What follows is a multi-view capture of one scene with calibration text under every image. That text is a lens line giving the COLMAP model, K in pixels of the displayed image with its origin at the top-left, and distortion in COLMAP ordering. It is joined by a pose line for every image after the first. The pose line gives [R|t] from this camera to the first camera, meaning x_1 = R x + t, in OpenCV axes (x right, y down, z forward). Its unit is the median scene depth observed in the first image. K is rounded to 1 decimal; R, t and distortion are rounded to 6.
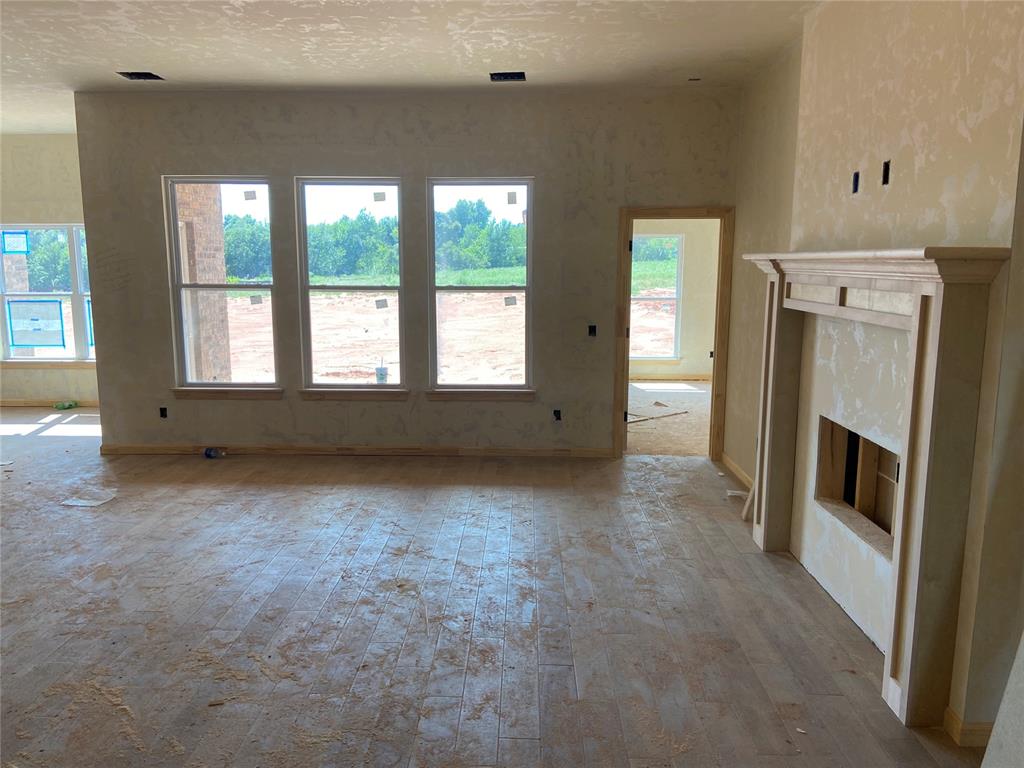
lens RADIAL K [[769.5, 0, 512.0], [0, 769.5, 384.0], [0, 0, 1]] dist [0.113027, -0.131237]
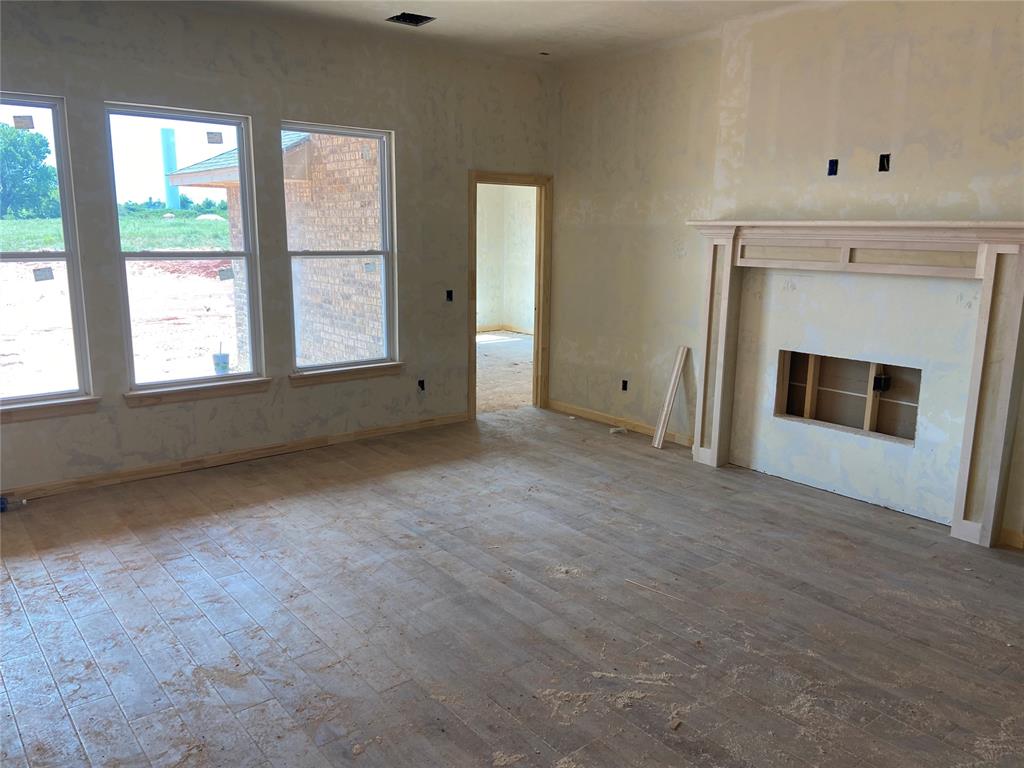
lens RADIAL K [[765.0, 0, 504.2], [0, 765.0, 373.3], [0, 0, 1]] dist [0.108657, -0.135969]
pose [[0.760835, -0.114597, 0.638747, -0.479968], [0.091076, 0.993399, 0.069741, -0.032251], [-0.642523, 0.005113, 0.766249, 0.205164]]
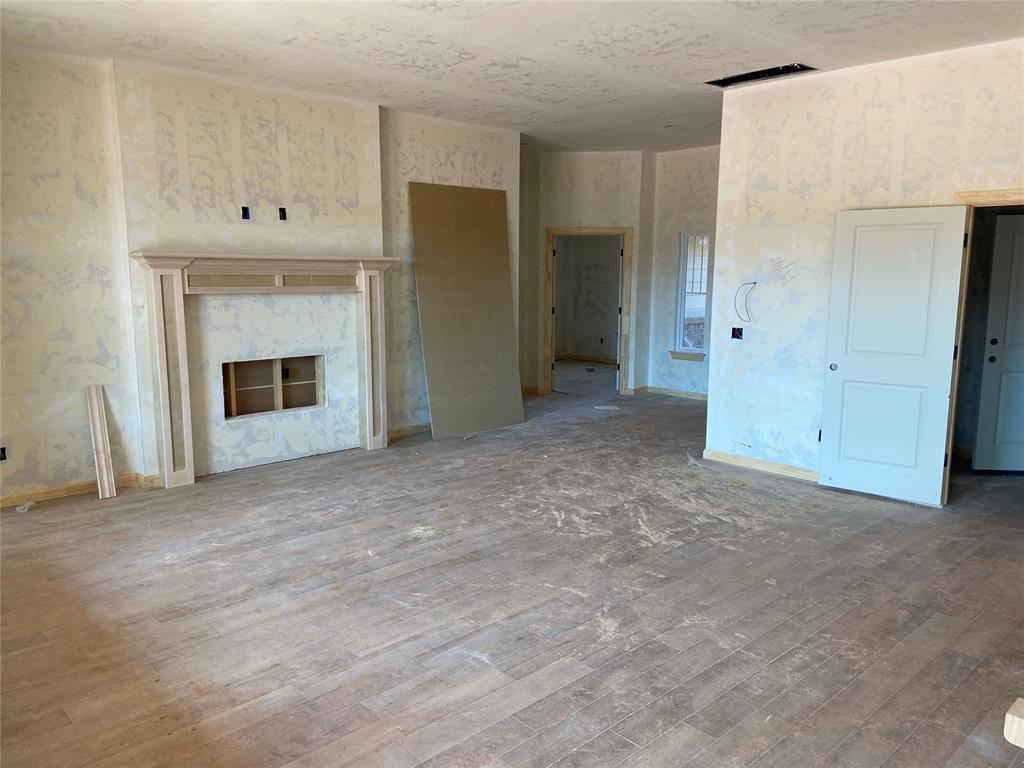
lens RADIAL K [[765.0, 0, 504.2], [0, 765.0, 373.3], [0, 0, 1]] dist [0.108657, -0.135969]
pose [[-0.697477, -0.105779, 0.708758, -0.652011], [0.105883, 0.962978, 0.247918, -0.158722], [-0.708742, 0.247962, -0.660454, 1.015548]]
